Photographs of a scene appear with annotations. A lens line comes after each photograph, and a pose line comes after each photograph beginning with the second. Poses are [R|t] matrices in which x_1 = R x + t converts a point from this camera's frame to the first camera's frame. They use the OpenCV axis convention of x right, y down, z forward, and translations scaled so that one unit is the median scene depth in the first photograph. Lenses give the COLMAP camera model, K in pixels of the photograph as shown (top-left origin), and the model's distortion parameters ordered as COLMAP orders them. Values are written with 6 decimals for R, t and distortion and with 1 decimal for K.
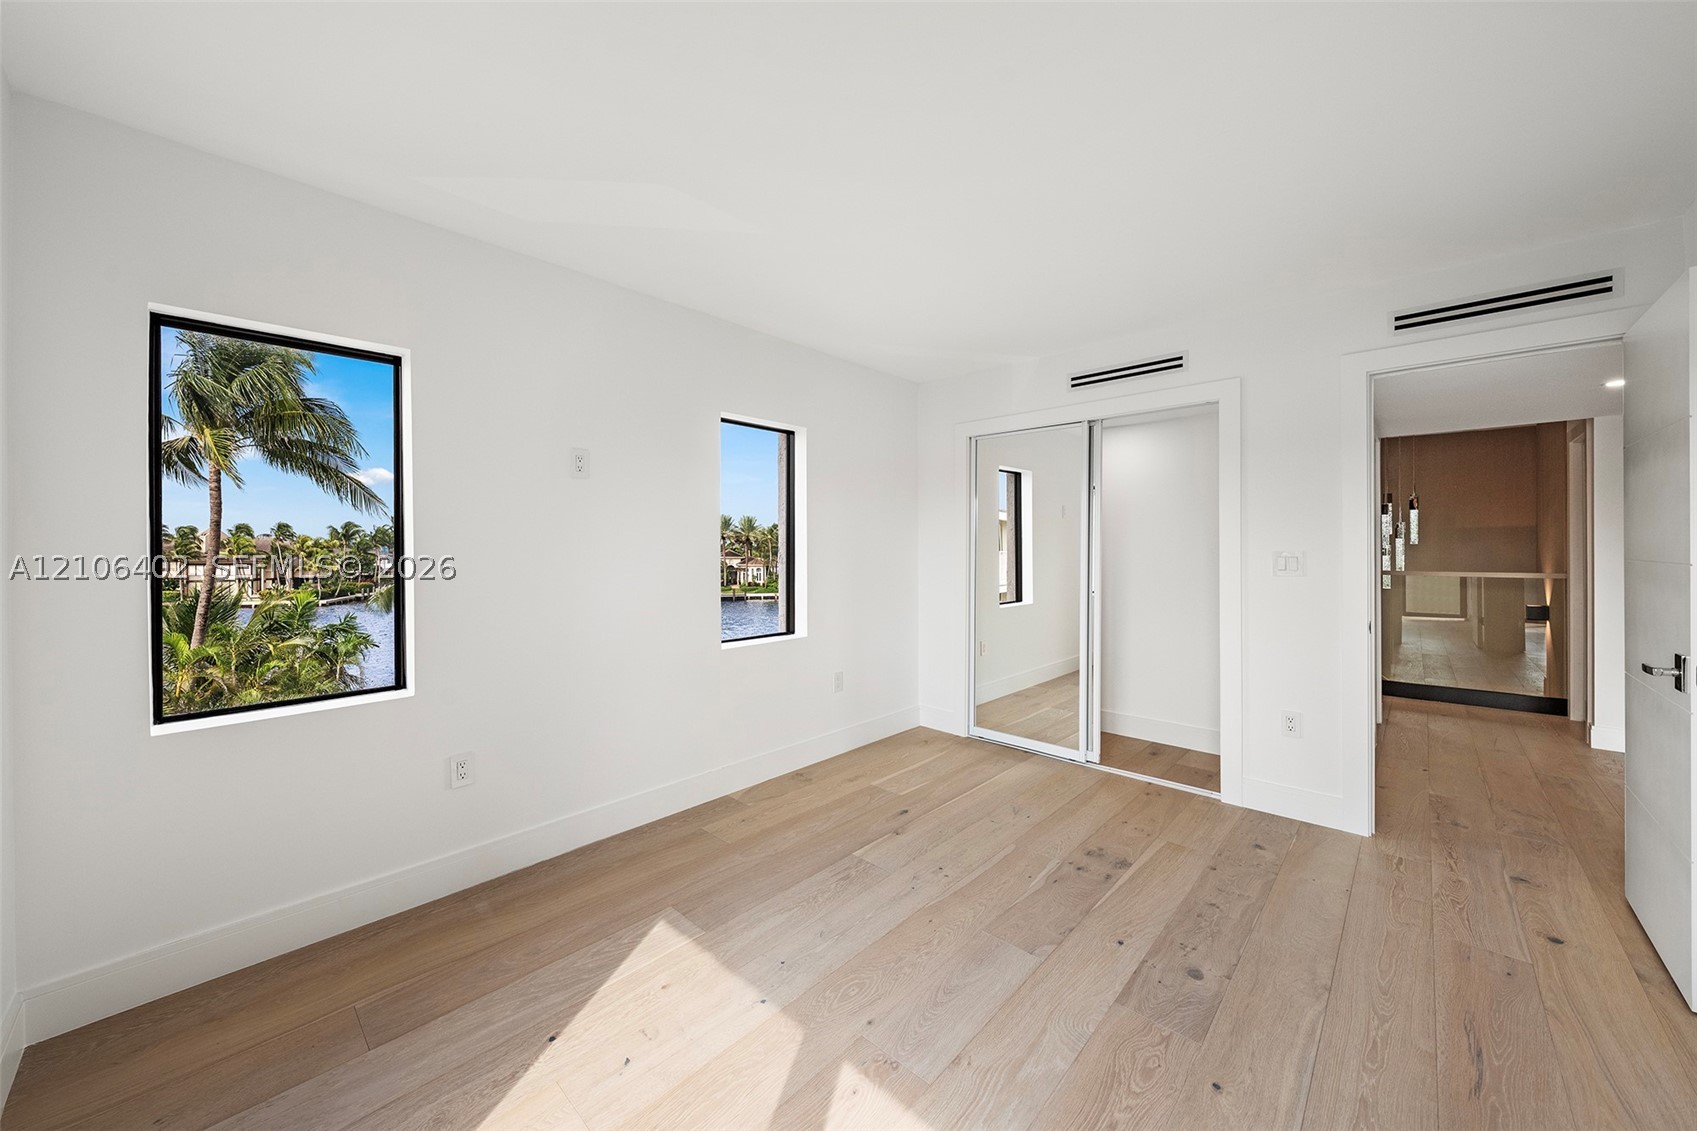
lens RADIAL K [[625.9, 0, 849.0], [0, 625.9, 550.6], [0, 0, 1]] dist [-0.000934, 0.000074]
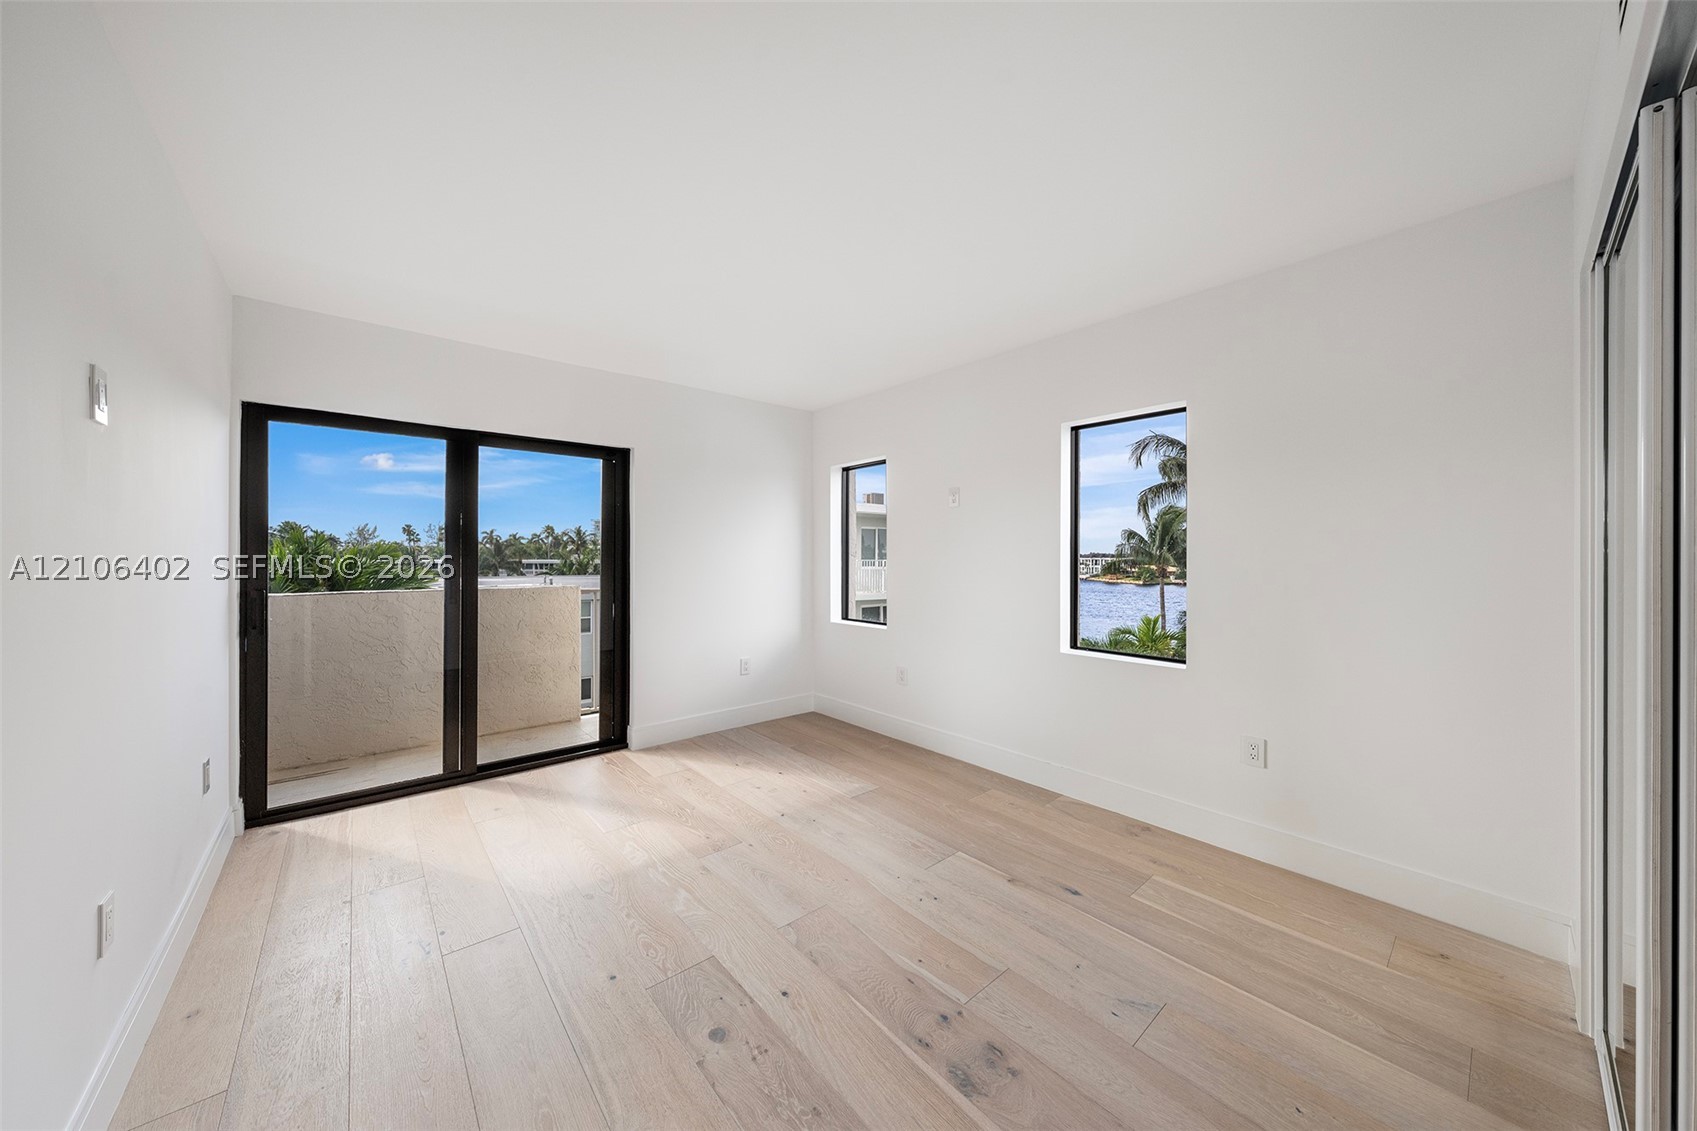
lens RADIAL K [[576.4, 0, 845.1], [0, 576.4, 555.4], [0, 0, 1]] dist [-0.000292, -0.000207]
pose [[-0.123863, -0.000561, -0.992299, 0.995470], [-0.006561, 0.999978, 0.000253, -0.005810], [0.992278, 0.006542, -0.123864, 0.944157]]
